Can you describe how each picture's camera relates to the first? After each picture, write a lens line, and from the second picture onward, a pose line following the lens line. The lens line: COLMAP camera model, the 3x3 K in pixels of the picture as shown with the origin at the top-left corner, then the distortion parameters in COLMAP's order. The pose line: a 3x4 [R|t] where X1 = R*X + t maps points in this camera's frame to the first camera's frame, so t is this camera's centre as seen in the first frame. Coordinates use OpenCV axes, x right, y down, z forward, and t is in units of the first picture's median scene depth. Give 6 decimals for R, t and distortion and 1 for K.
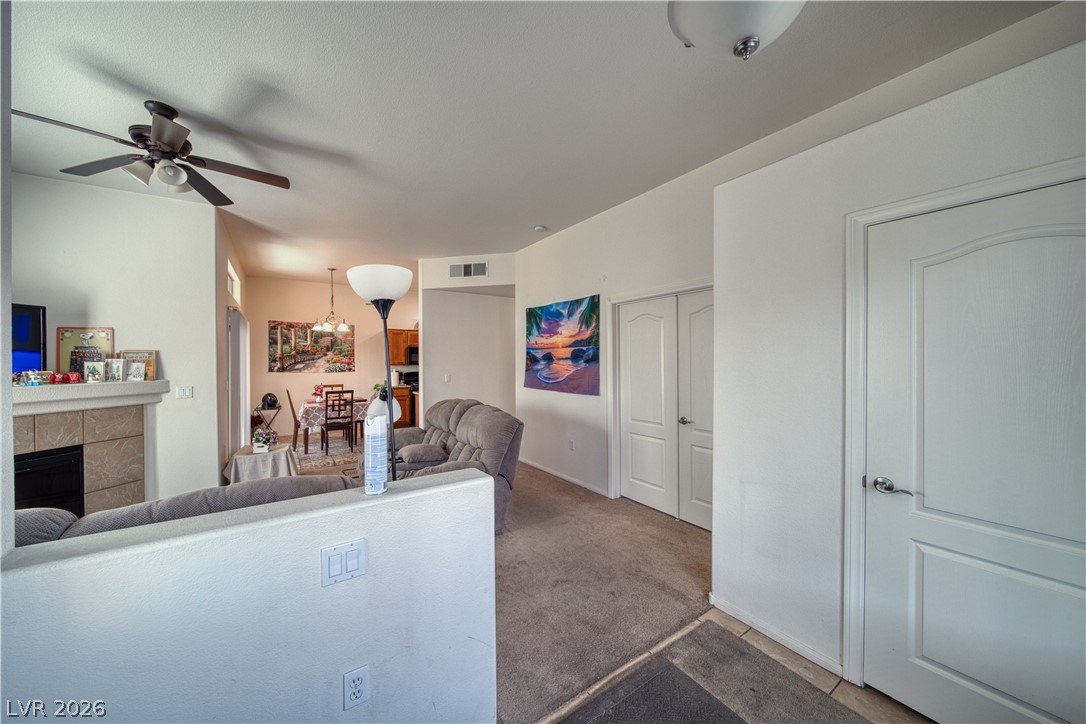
lens RADIAL K [[381.0, 0, 544.4], [0, 381.0, 360.1], [0, 0, 1]] dist [-0.001185, -0.000418]
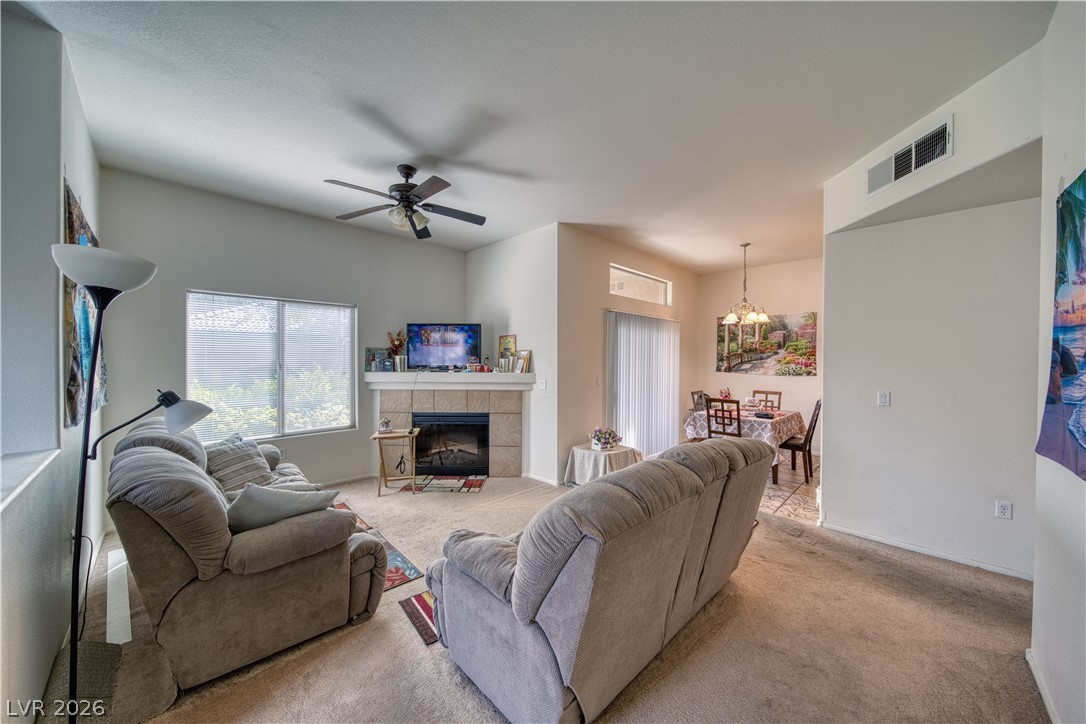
lens RADIAL K [[381.0, 0, 542.6], [0, 381.0, 359.5], [0, 0, 1]] dist [-0.001185, -0.000418]
pose [[0.182353, 0.011433, -0.983167, 0.179699], [-0.010686, 0.999896, 0.009646, -0.004547], [0.983175, 0.008747, 0.182456, 0.547368]]
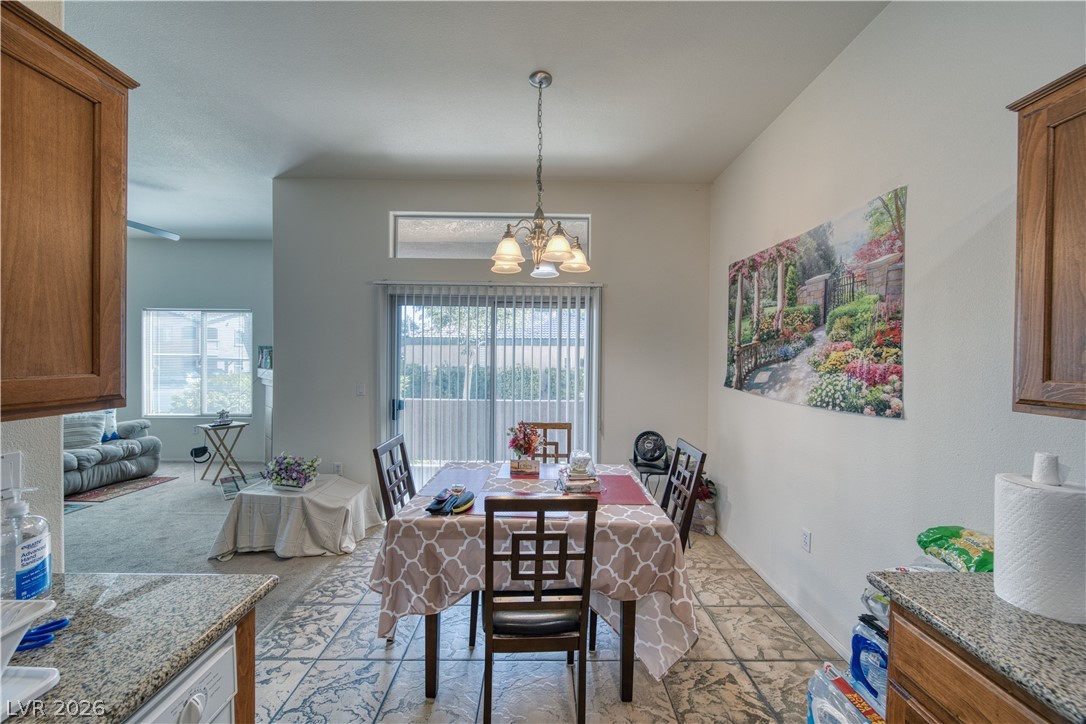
lens RADIAL K [[381.0, 0, 542.1], [0, 381.0, 359.6], [0, 0, 1]] dist [-0.001185, -0.000418]
pose [[-0.563210, 0.004097, -0.826304, -0.353293], [-0.009344, 0.999892, 0.011326, -0.003049], [0.826261, 0.014100, -0.563111, 1.464432]]
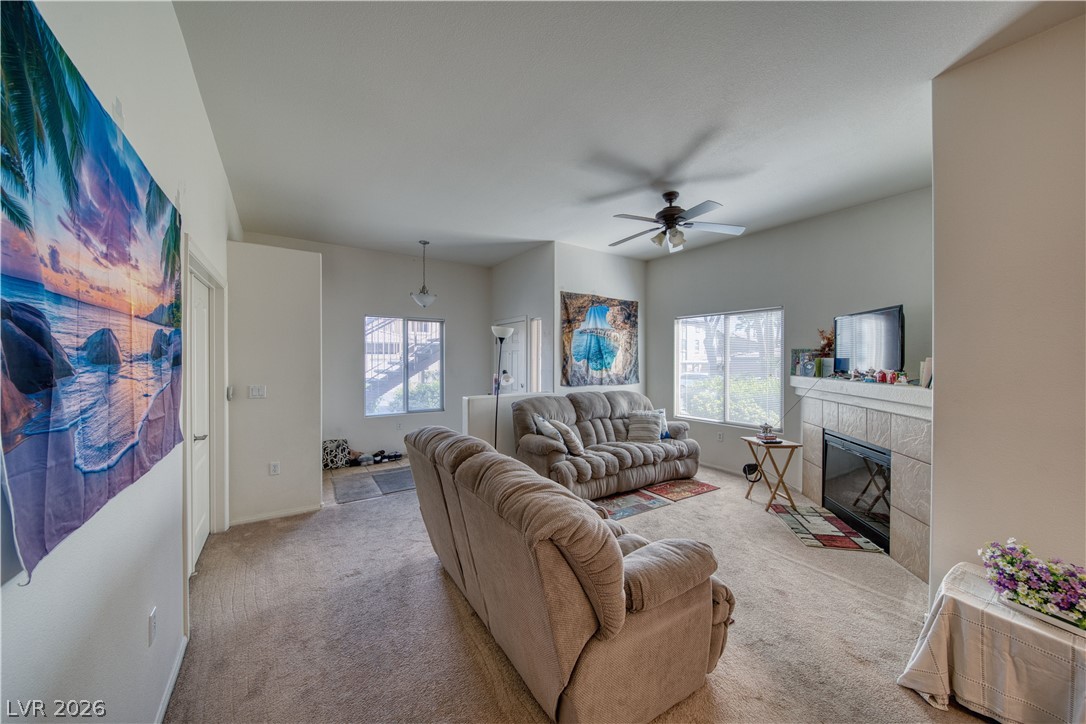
lens RADIAL K [[381.0, 0, 544.5], [0, 381.0, 361.6], [0, 0, 1]] dist [-0.001185, -0.000418]
pose [[-0.999990, 0.001179, 0.004379, -0.223324], [0.001230, 0.999933, 0.011470, -0.003545], [-0.004365, 0.011475, -0.999925, 1.131971]]
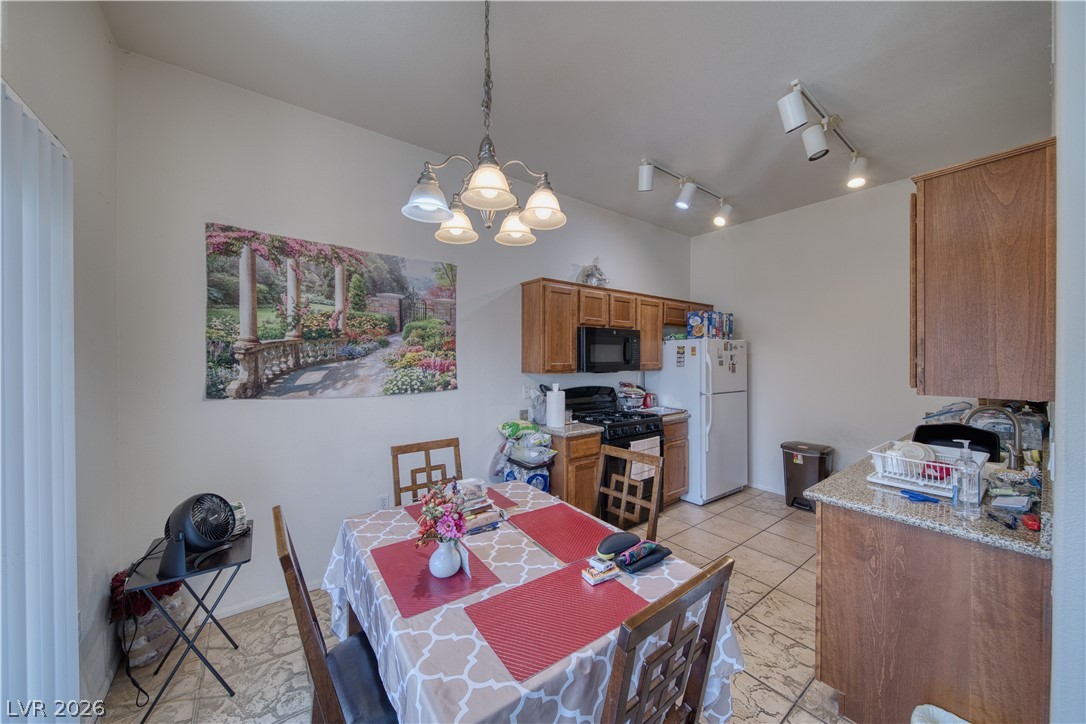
lens RADIAL K [[381.0, 0, 541.9], [0, 381.0, 360.7], [0, 0, 1]] dist [-0.001185, -0.000418]
pose [[0.999297, 0.002727, 0.037382, -0.656709], [-0.002819, 0.999993, 0.002411, 0.000366], [-0.037375, -0.002515, 0.999298, 0.959264]]
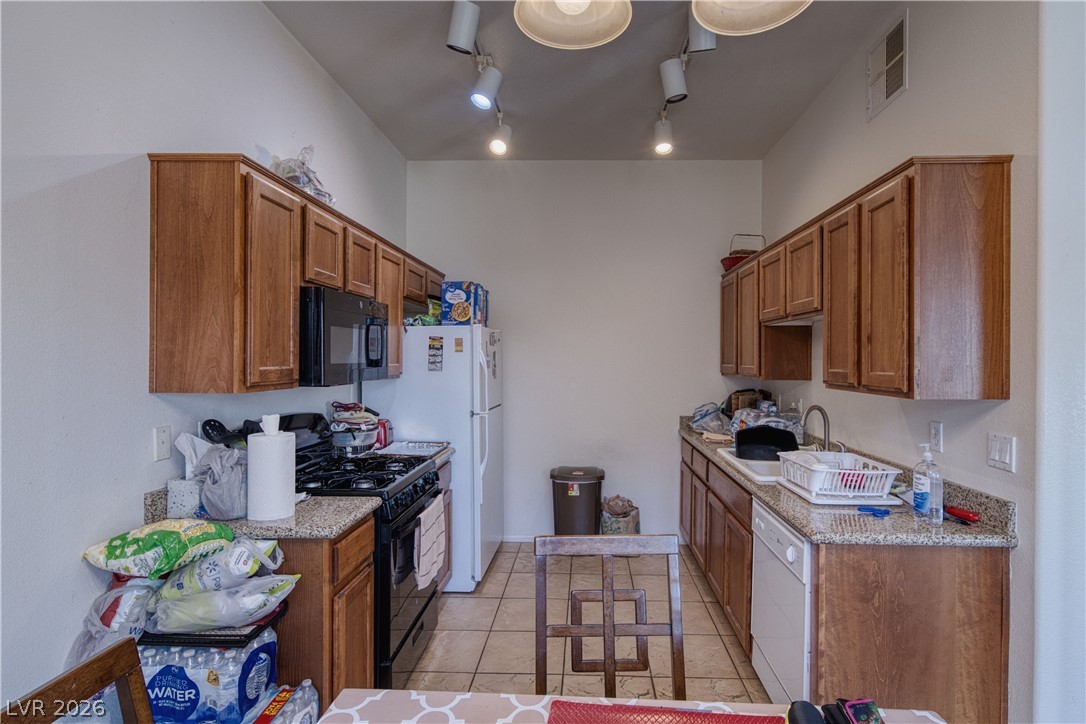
lens RADIAL K [[562.7, 0, 543.0], [0, 562.7, 359.6], [0, 0, 1]] dist [0.002773, 0.000037]
pose [[0.591366, 0.003835, 0.806394, -0.807425], [-0.004424, 0.999989, -0.001511, 0.000627], [-0.806391, -0.002673, 0.591376, 1.189491]]
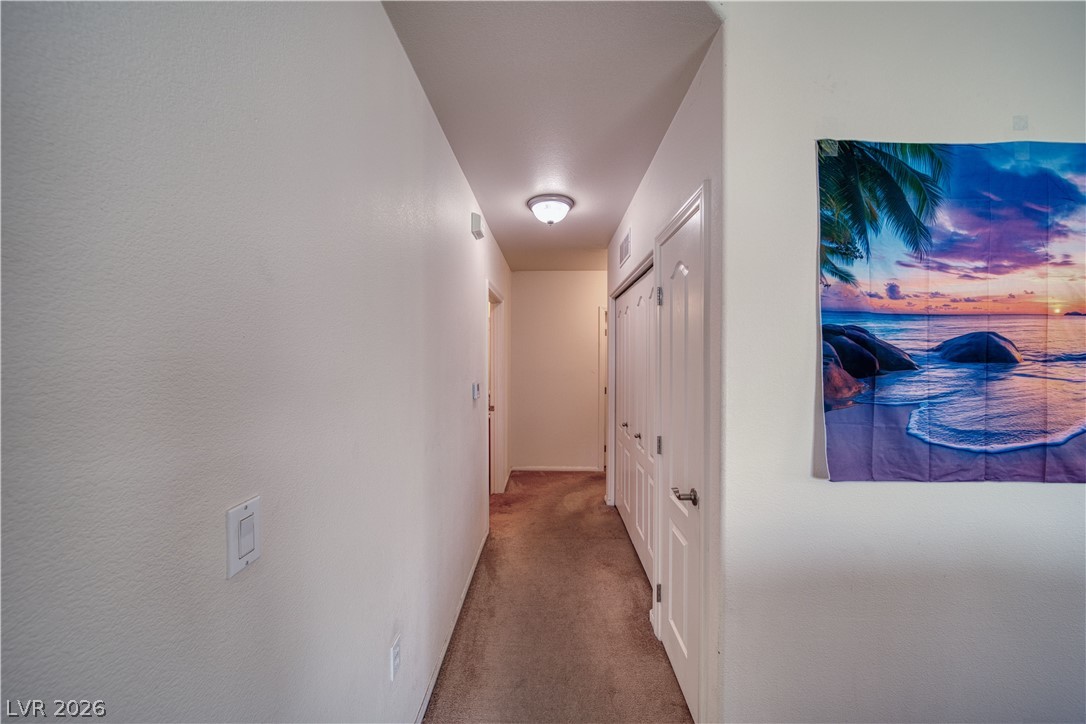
lens RADIAL K [[381.0, 0, 544.5], [0, 381.0, 360.4], [0, 0, 1]] dist [-0.001185, -0.000418]
pose [[0.580195, -0.004539, 0.814465, -0.338719], [-0.000896, 0.999980, 0.006211, -0.002697], [-0.814477, -0.004333, 0.580180, 1.014796]]
